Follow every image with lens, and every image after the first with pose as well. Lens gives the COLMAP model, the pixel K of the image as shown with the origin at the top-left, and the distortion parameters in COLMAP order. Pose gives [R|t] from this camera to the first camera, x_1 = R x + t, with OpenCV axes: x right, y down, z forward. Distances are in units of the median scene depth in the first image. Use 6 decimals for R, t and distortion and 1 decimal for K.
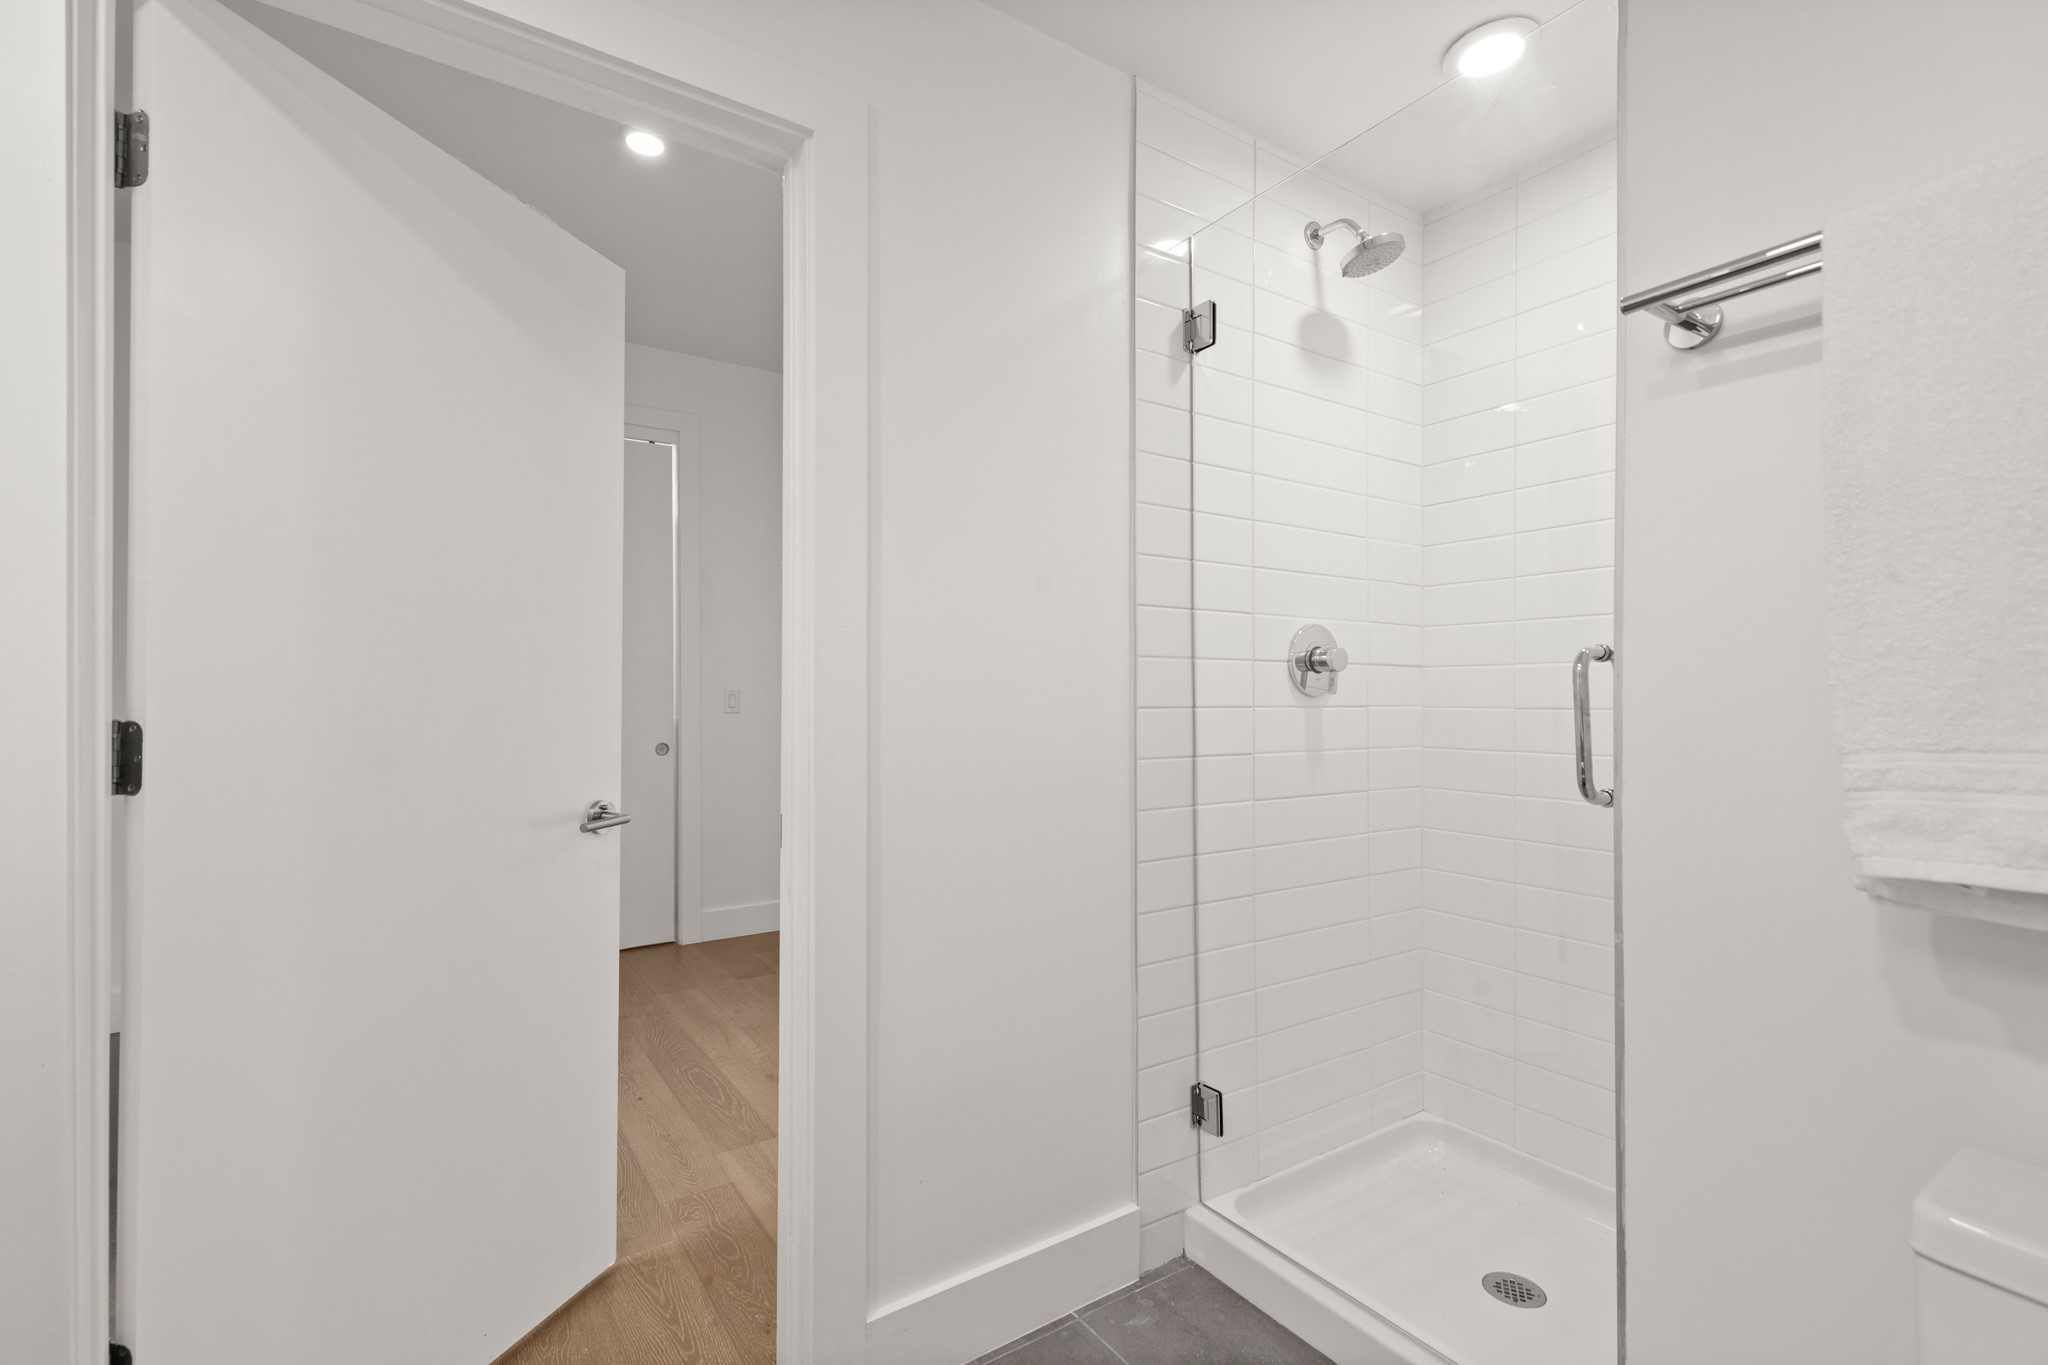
lens RADIAL K [[912.0, 0, 1024.0], [0, 912.0, 682.5], [0, 0, 1]] dist [0.003746, 0.000127]
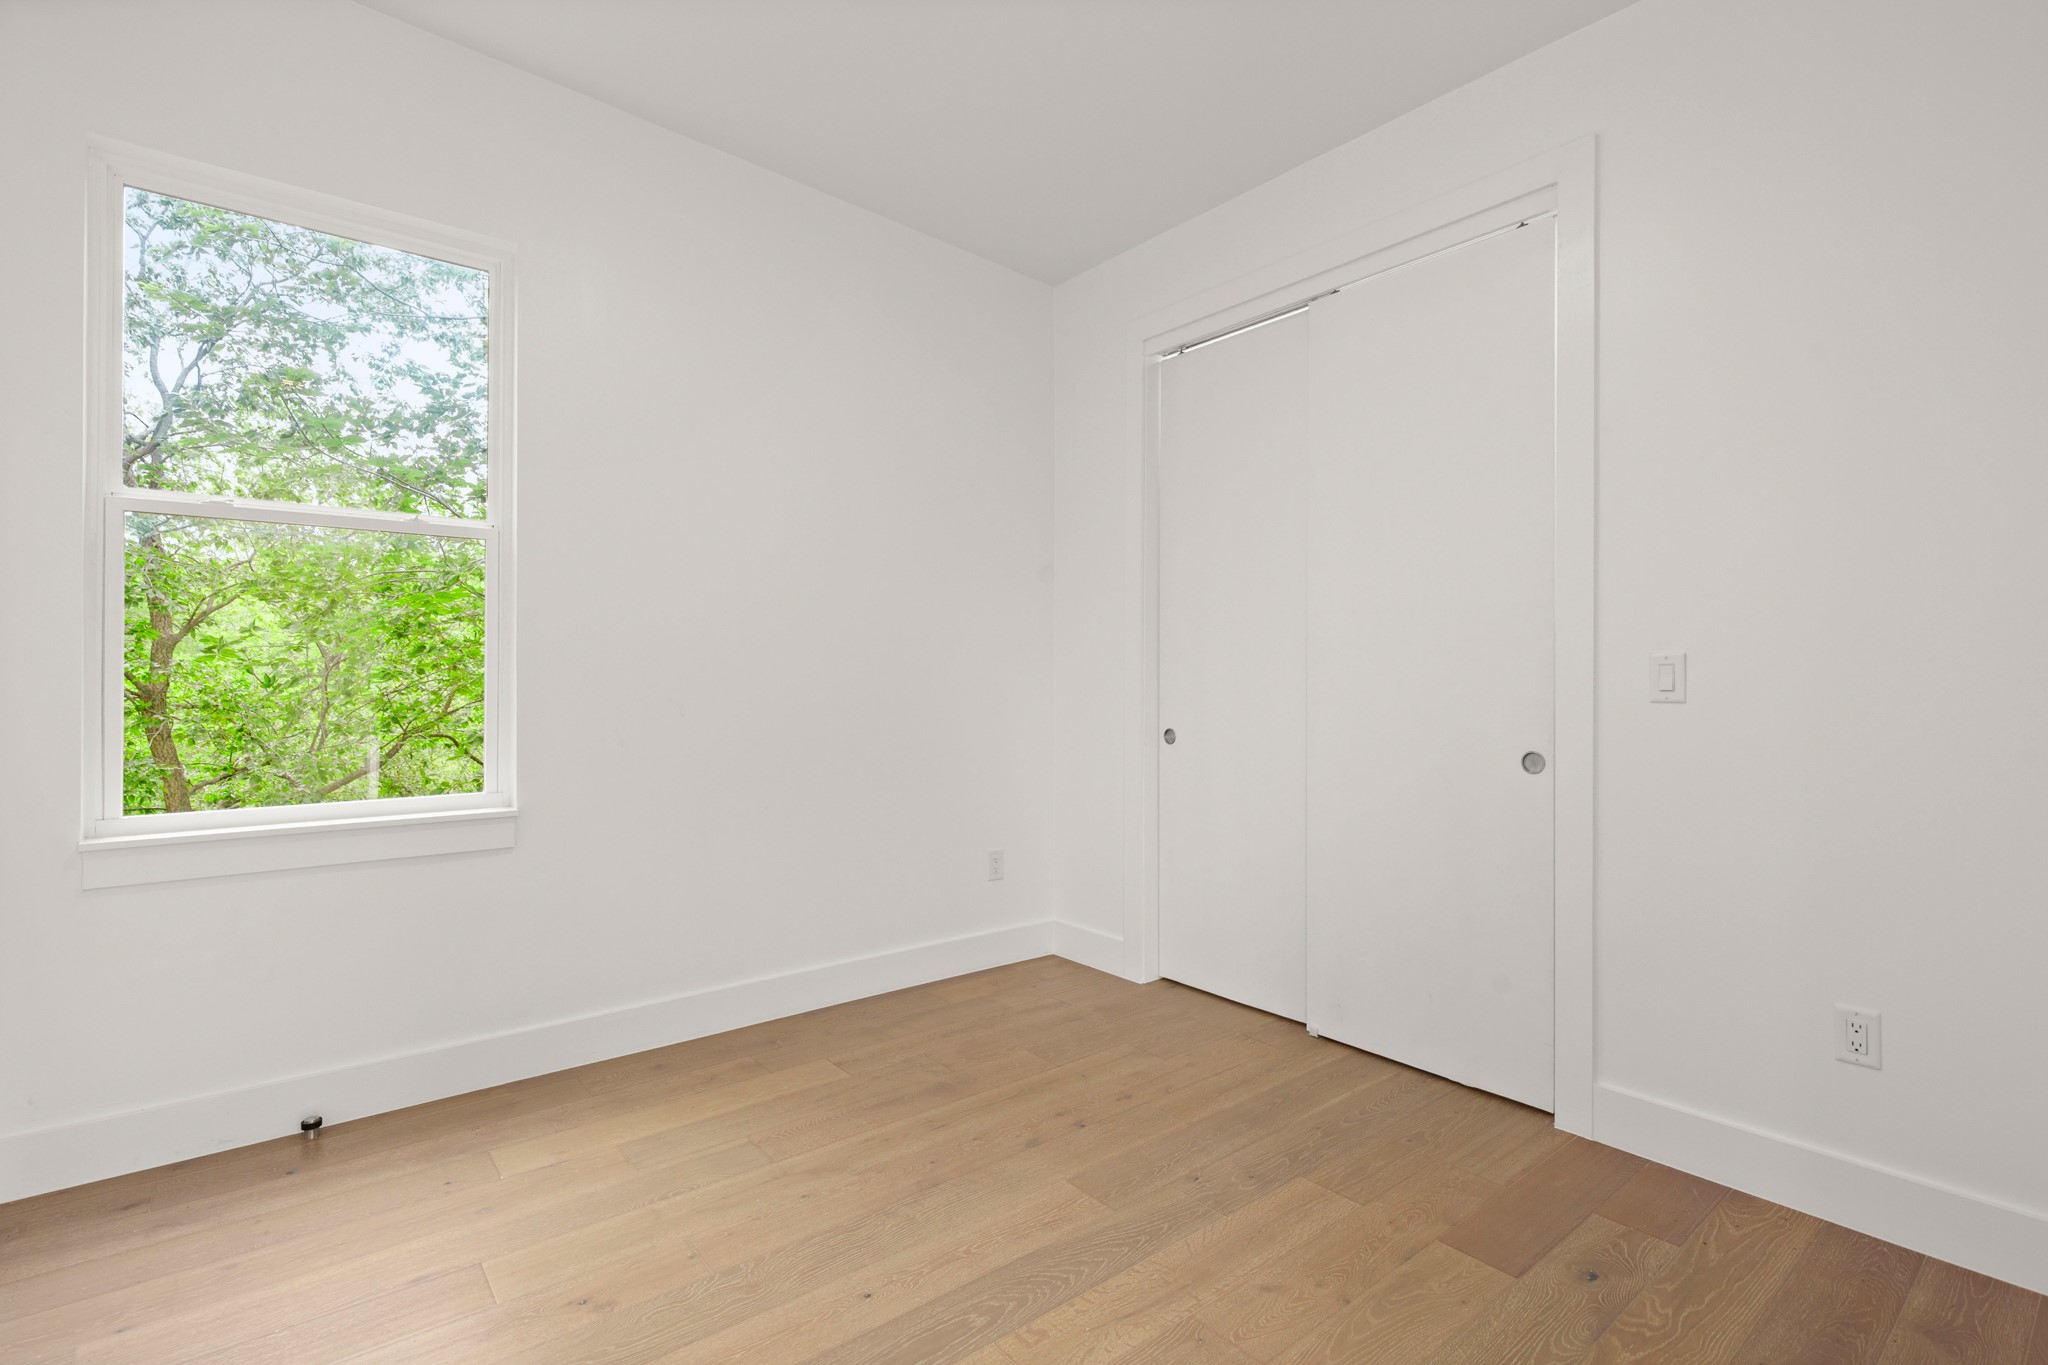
lens RADIAL K [[912.0, 0, 1024.0], [0, 912.0, 682.5], [0, 0, 1]] dist [0.003746, 0.000127]
pose [[0.115148, -0.005770, -0.993332, 0.171555], [0.004982, 0.999974, -0.005231, 0.032822], [0.993336, -0.004346, 0.115174, 0.827781]]
